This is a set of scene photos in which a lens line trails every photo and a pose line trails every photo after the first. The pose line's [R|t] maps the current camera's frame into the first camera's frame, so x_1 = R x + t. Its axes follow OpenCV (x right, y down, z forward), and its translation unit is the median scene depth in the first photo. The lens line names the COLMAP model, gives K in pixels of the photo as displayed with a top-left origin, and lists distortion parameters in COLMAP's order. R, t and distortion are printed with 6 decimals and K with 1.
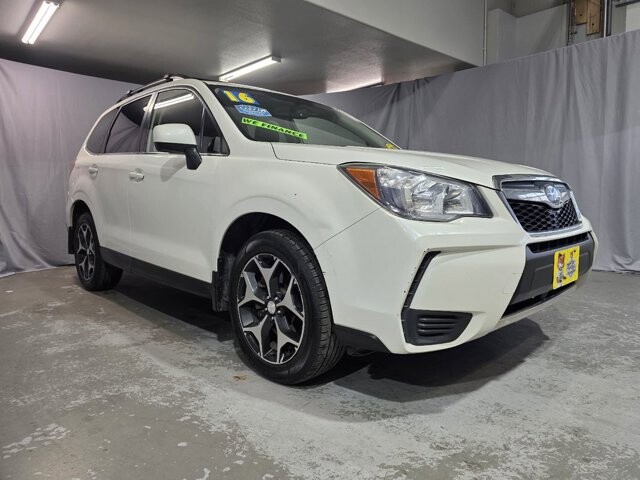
lens RADIAL K [[427.7, 0, 330.0], [0, 427.7, 228.4], [0, 0, 1]] dist [0.055050, -0.050071]
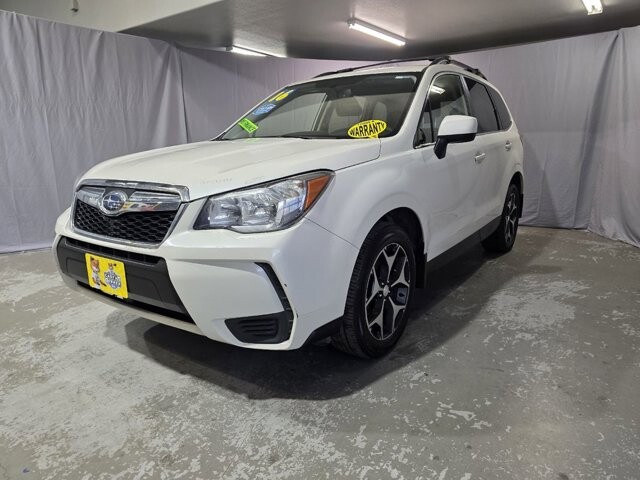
lens RADIAL K [[427.7, 0, 329.0], [0, 427.7, 236.1], [0, 0, 1]] dist [0.055050, -0.050071]
pose [[0.189771, 0.203627, -0.960481, 1.478571], [-0.070479, 0.978559, 0.193535, -0.213575], [0.979295, 0.030966, 0.200054, 1.213419]]
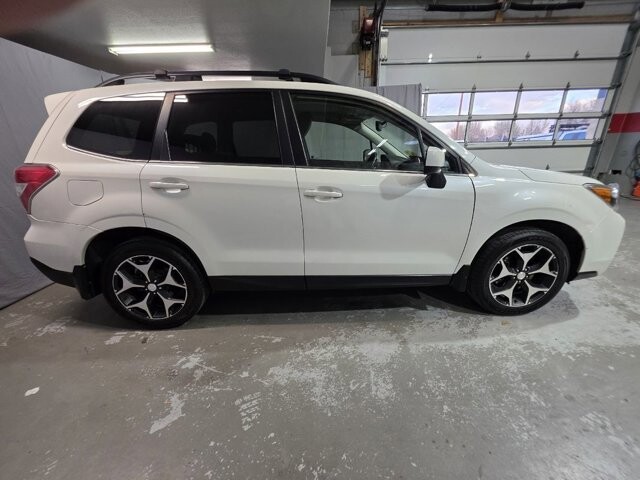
lens RADIAL K [[255.0, 0, 319.7], [0, 255.0, 238.8], [0, 0, 1]] dist [-0.001810, 0.001608]
pose [[0.683944, -0.247266, 0.686353, -1.242870], [0.079695, 0.960502, 0.266616, -0.256841], [-0.725169, -0.127652, 0.676635, 0.896452]]
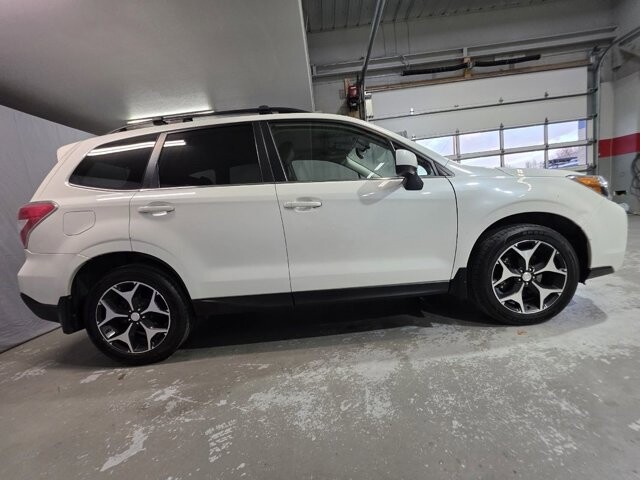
lens RADIAL K [[255.0, 0, 319.8], [0, 255.0, 239.3], [0, 0, 1]] dist [-0.001810, 0.001608]
pose [[0.702546, -0.148527, 0.695966, -1.195741], [0.162812, 0.985585, 0.045984, -0.095537], [-0.692764, 0.081006, 0.716601, 0.833415]]
